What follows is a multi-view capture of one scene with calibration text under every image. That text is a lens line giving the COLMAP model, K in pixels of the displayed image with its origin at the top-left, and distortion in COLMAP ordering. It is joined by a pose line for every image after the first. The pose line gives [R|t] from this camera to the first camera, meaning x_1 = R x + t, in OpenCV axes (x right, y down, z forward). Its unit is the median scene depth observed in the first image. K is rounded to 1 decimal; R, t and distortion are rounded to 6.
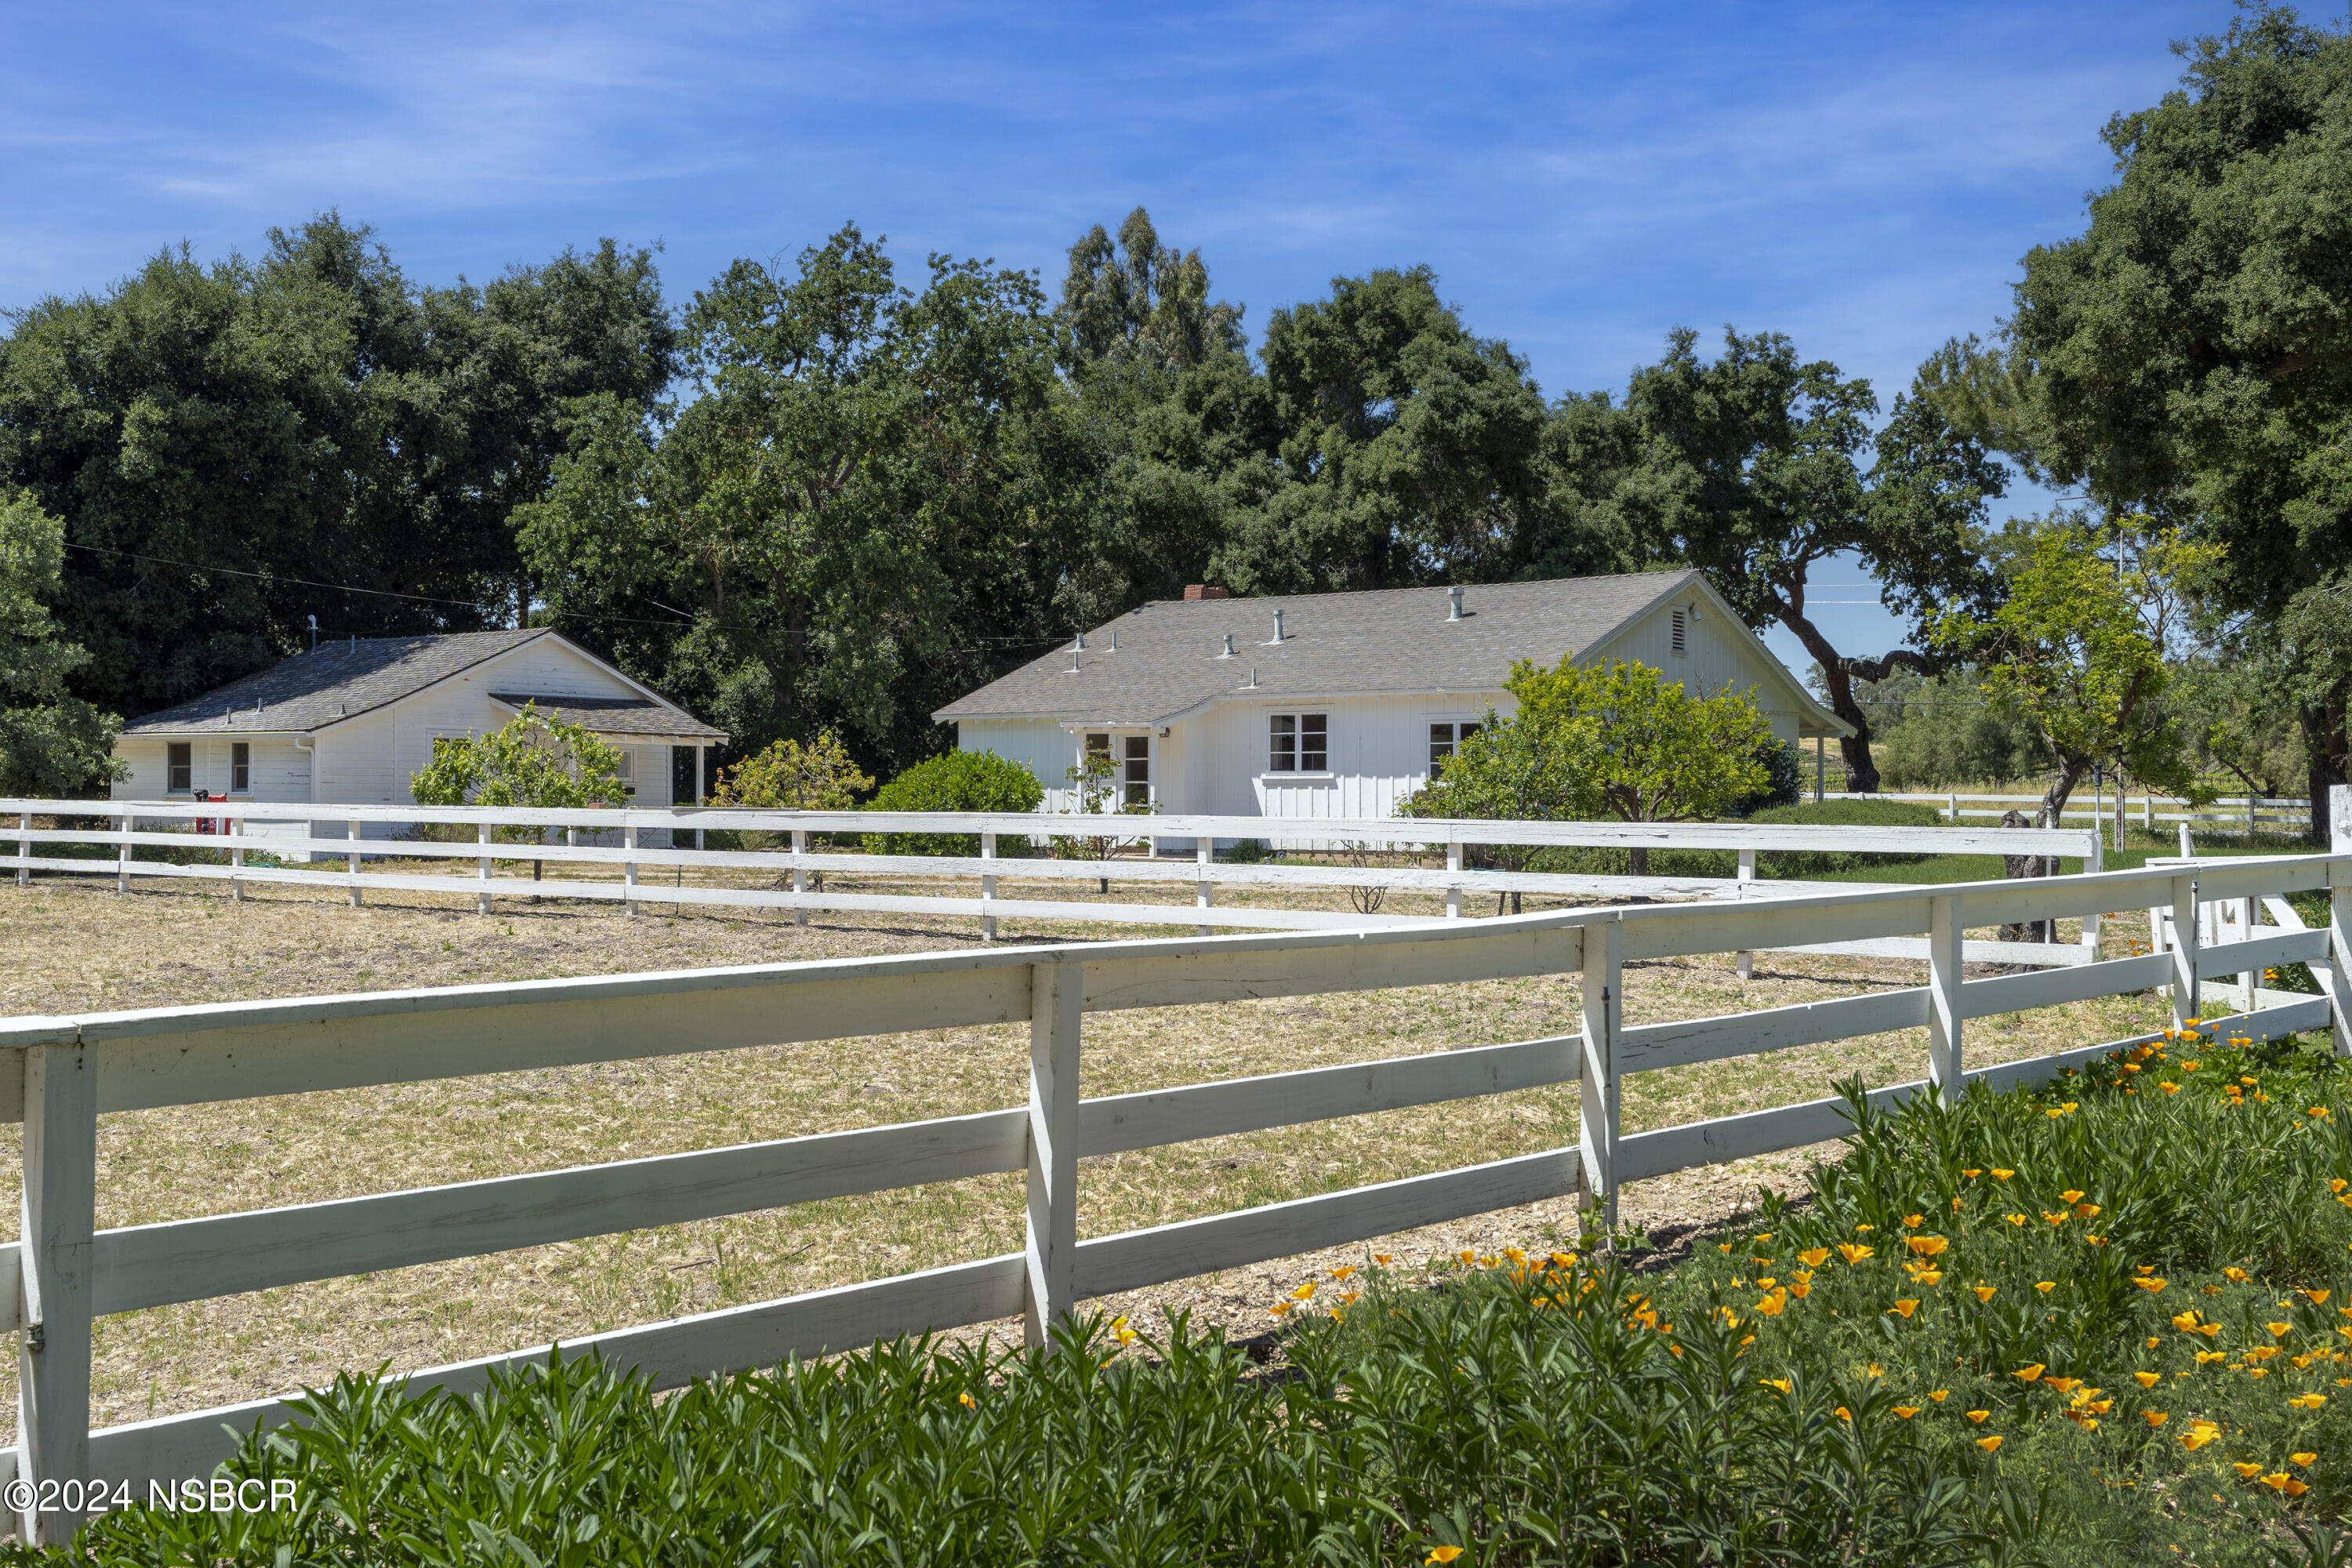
lens RADIAL K [[2335.3, 0, 1176.5], [0, 2335.3, 789.9], [0, 0, 1]] dist [0.005096, 0.000000]
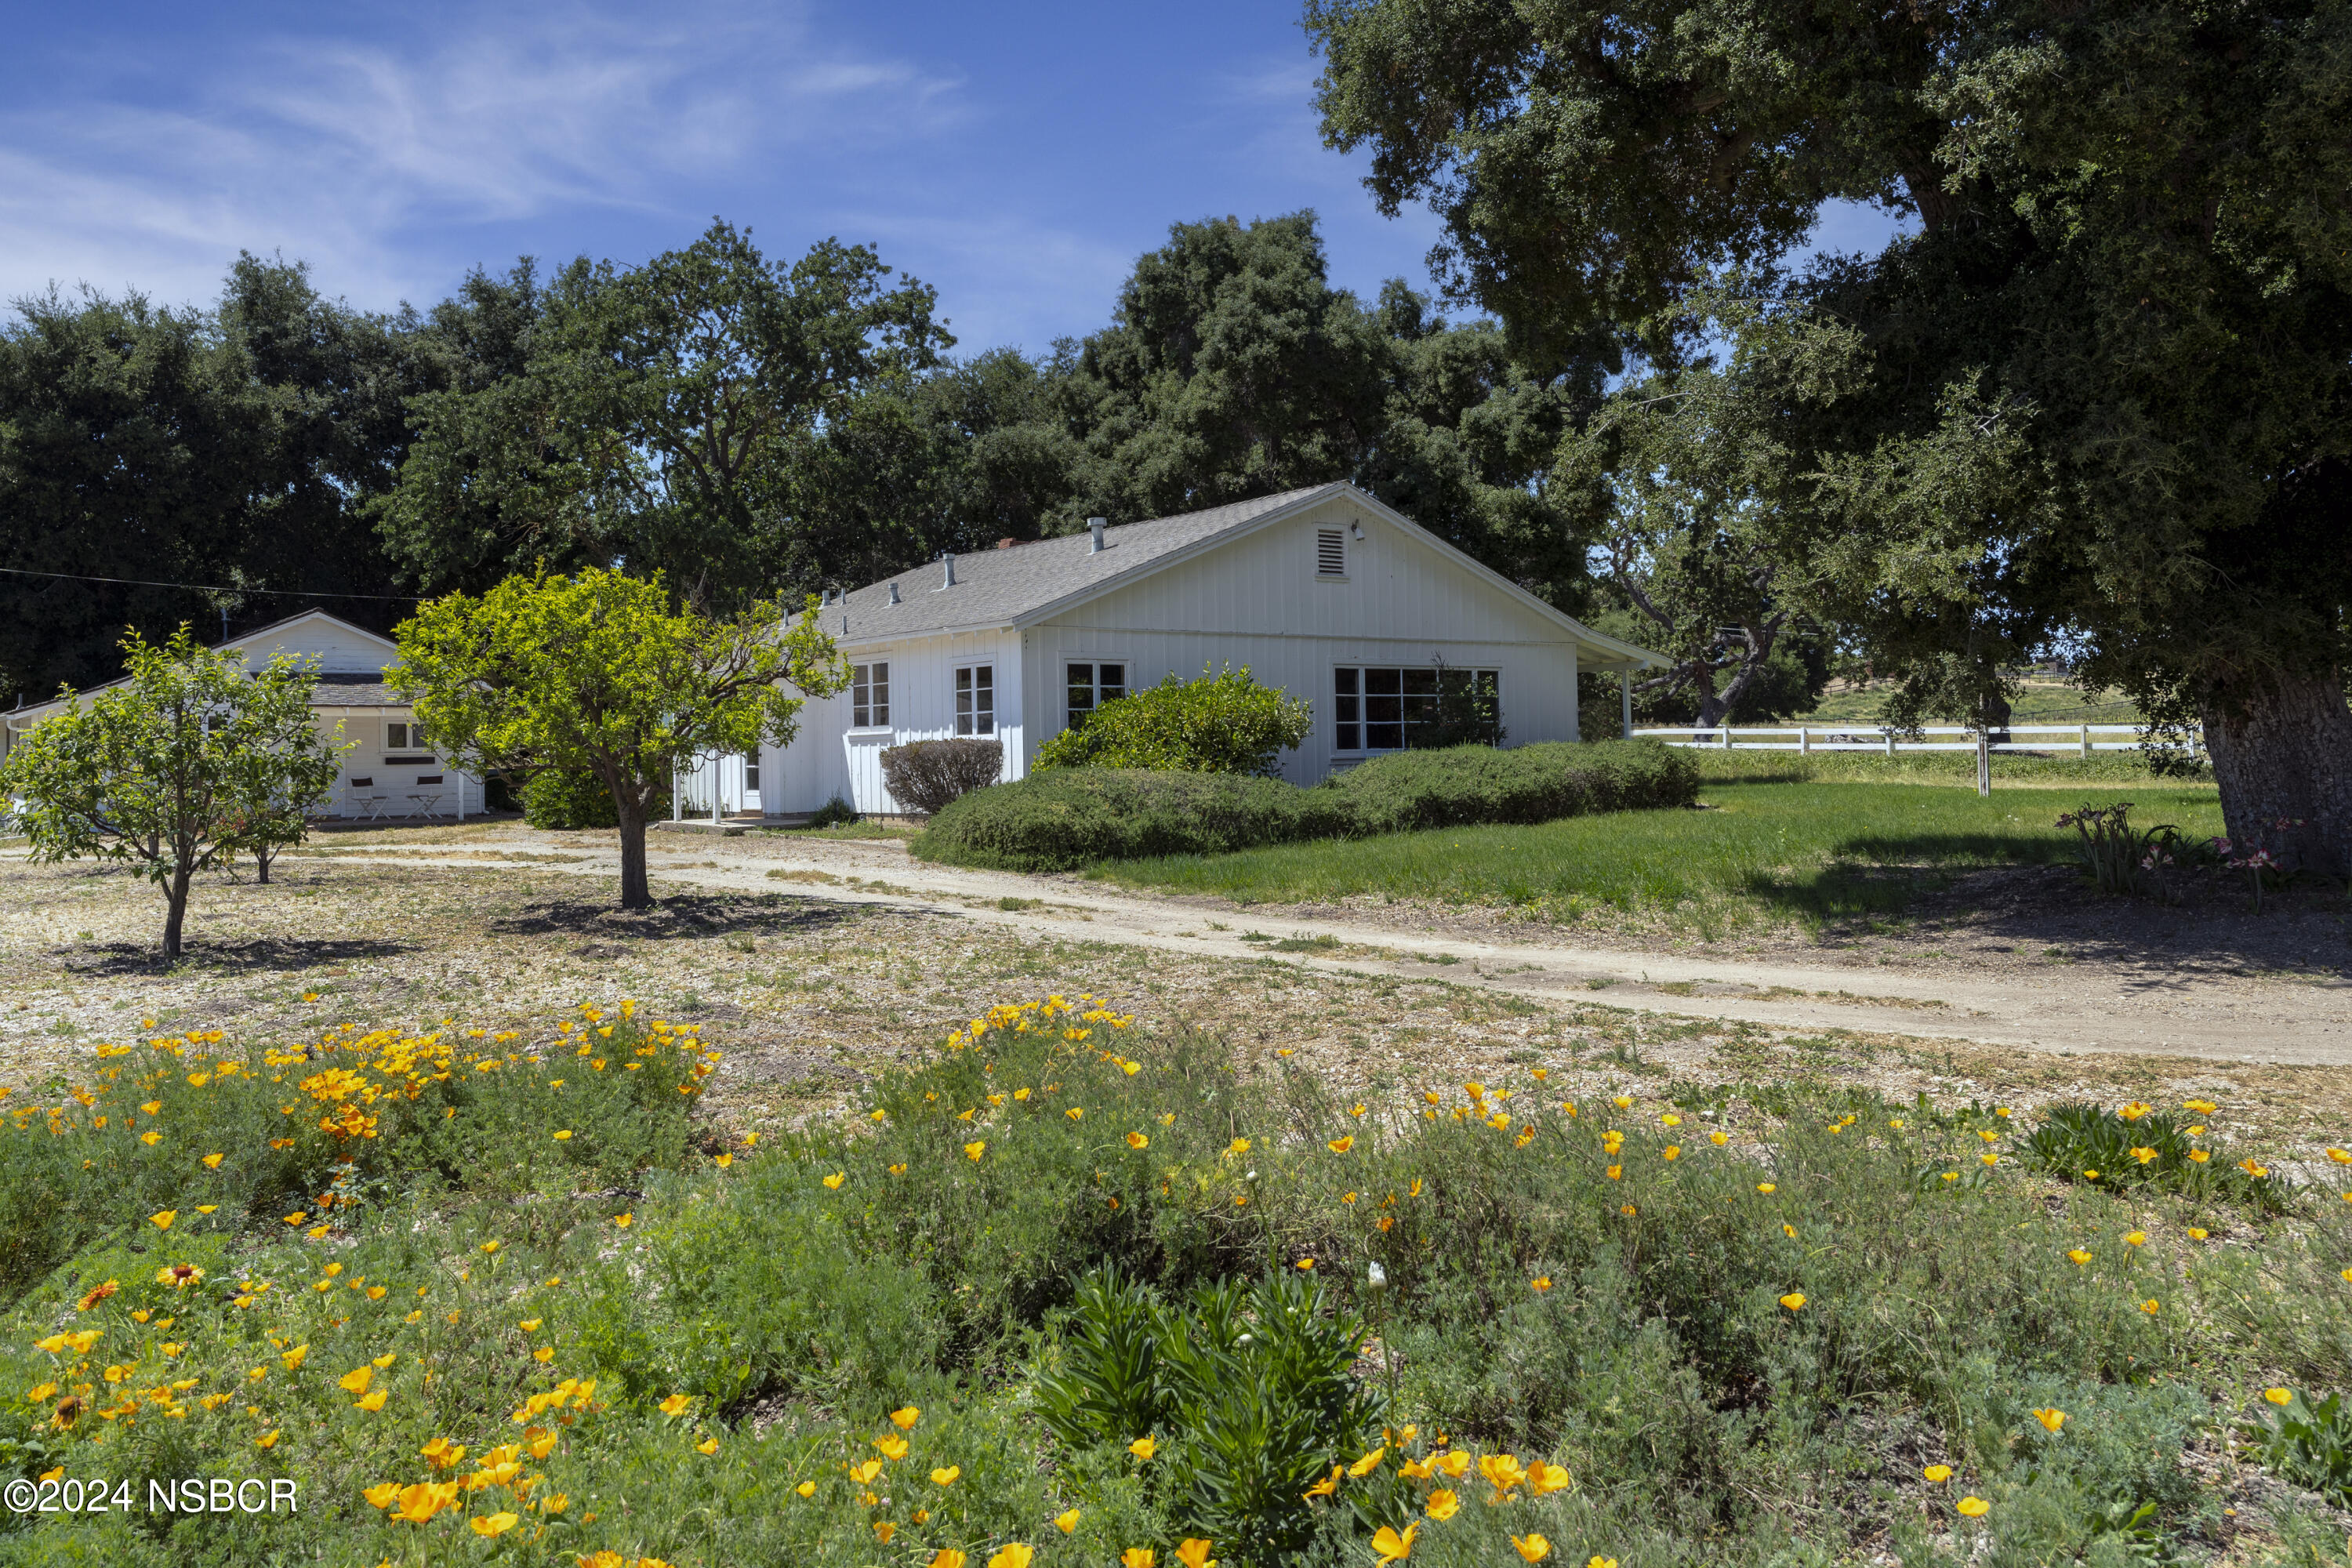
lens RADIAL K [[1749.6, 0, 1175.3], [0, 1749.6, 773.4], [0, 0, 1]] dist [-0.002221, 0.001227]
pose [[0.961254, -0.019857, -0.274948, 0.285611], [0.025660, 0.999517, 0.017526, 0.001226], [0.274467, -0.023902, 0.961299, 0.300449]]
